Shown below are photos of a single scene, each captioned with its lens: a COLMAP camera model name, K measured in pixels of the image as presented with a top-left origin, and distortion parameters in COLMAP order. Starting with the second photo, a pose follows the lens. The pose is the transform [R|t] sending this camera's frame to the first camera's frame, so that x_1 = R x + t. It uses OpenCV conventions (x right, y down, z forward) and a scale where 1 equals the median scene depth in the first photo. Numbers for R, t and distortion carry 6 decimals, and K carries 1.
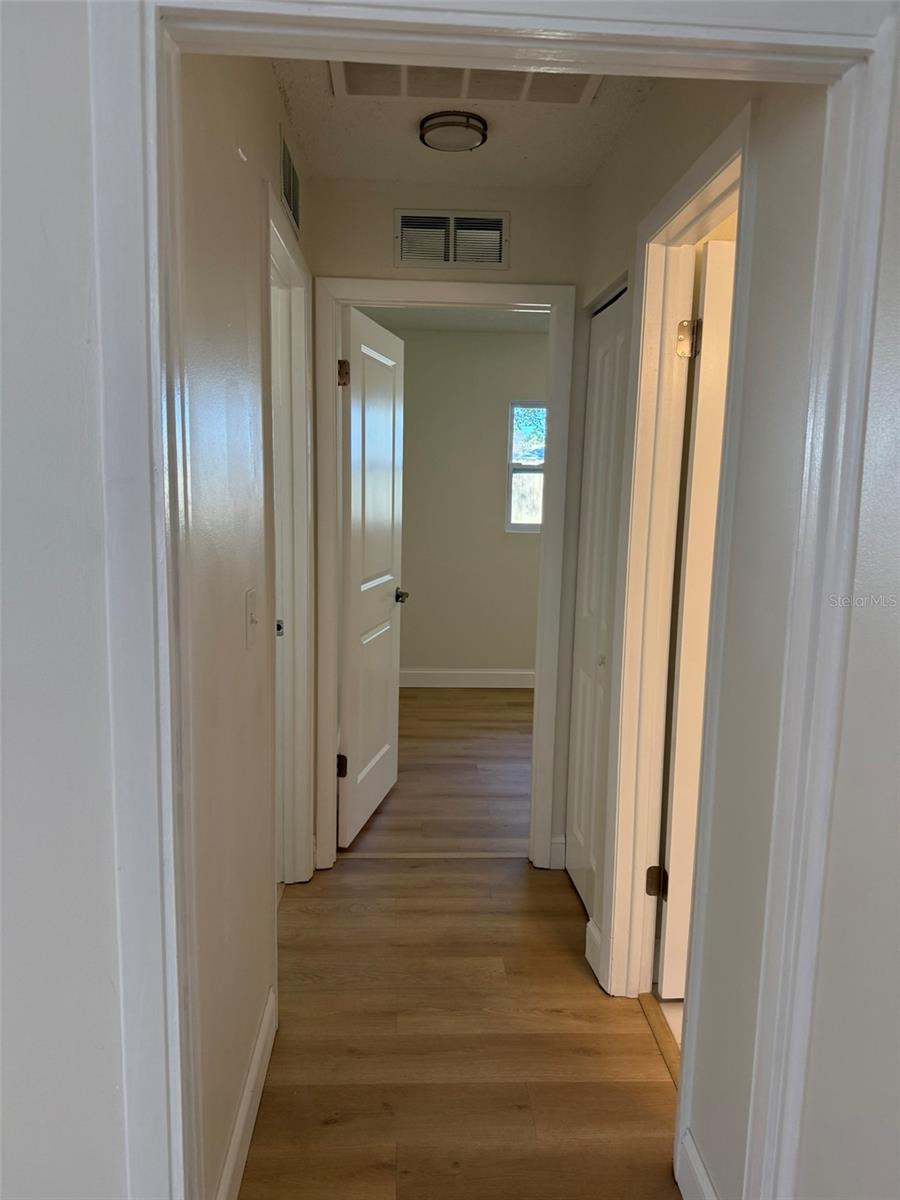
lens RADIAL K [[845.6, 0, 445.0], [0, 845.6, 603.2], [0, 0, 1]] dist [0.072705, -0.082679]
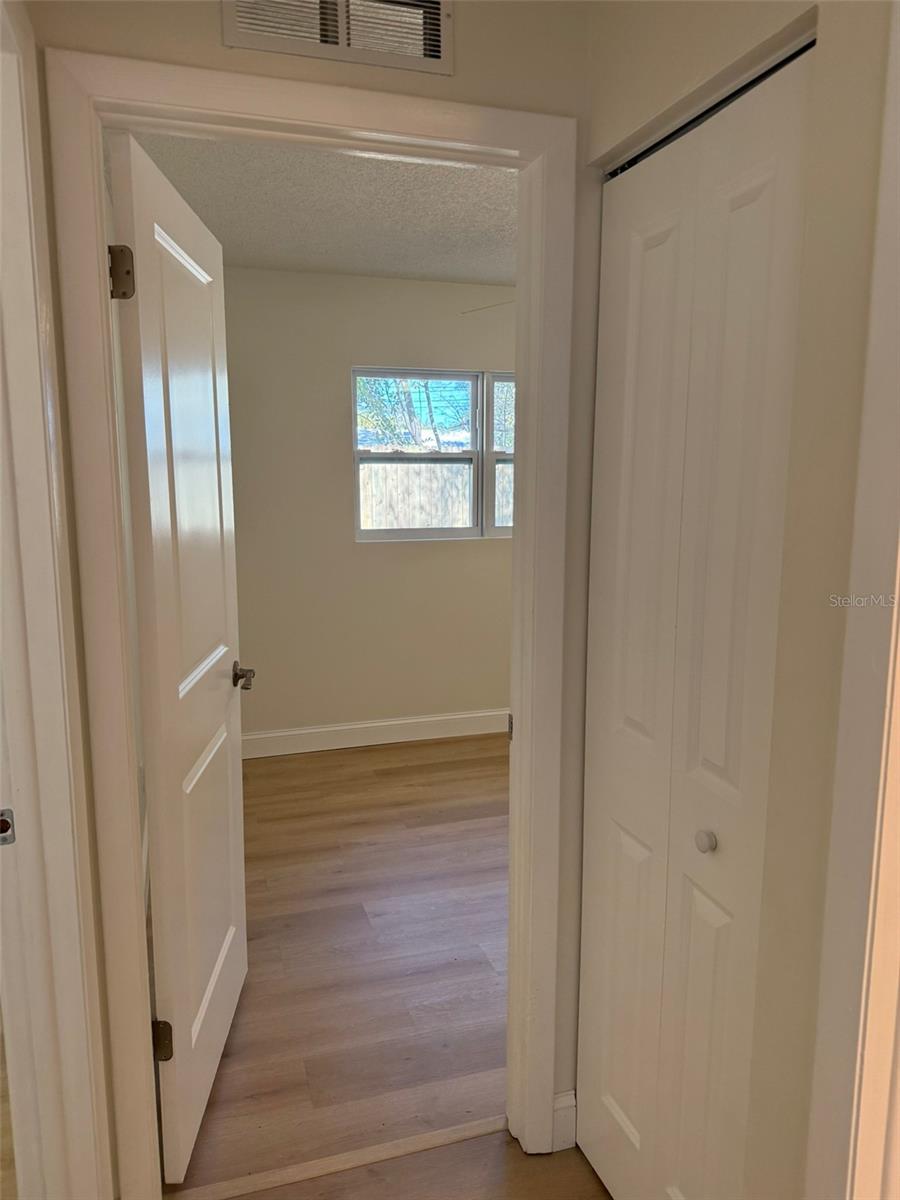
lens RADIAL K [[845.6, 0, 456.2], [0, 845.6, 592.1], [0, 0, 1]] dist [0.072705, -0.082679]
pose [[0.964466, -0.059917, 0.257323, -0.064273], [0.058722, 0.998198, 0.012333, -0.074791], [-0.257598, 0.003216, 0.966247, 0.428914]]
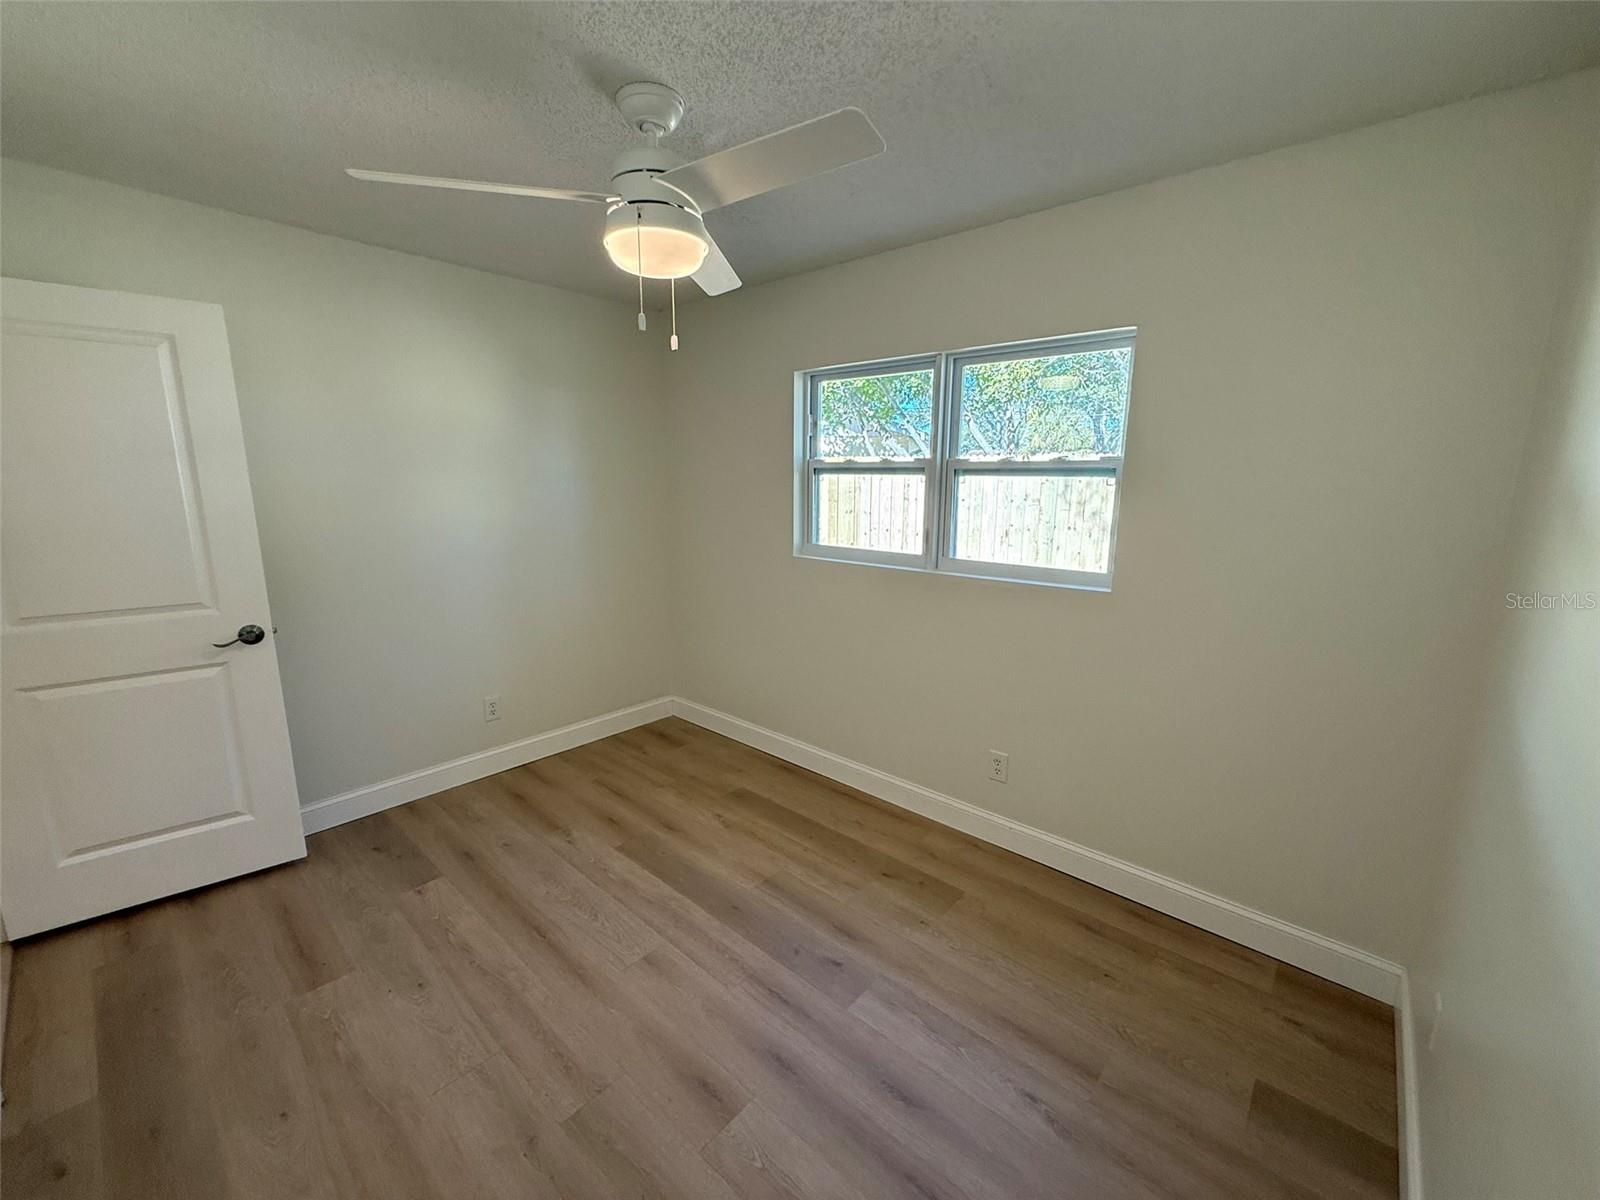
lens RADIAL K [[641.0, 0, 800.3], [0, 641.0, 601.5], [0, 0, 1]] dist [0.000638, -0.000134]
pose [[0.709283, 0.117183, -0.695115, 0.787380], [-0.091652, 0.993046, 0.073888, -0.149380], [0.698940, 0.011302, 0.715091, 1.048717]]
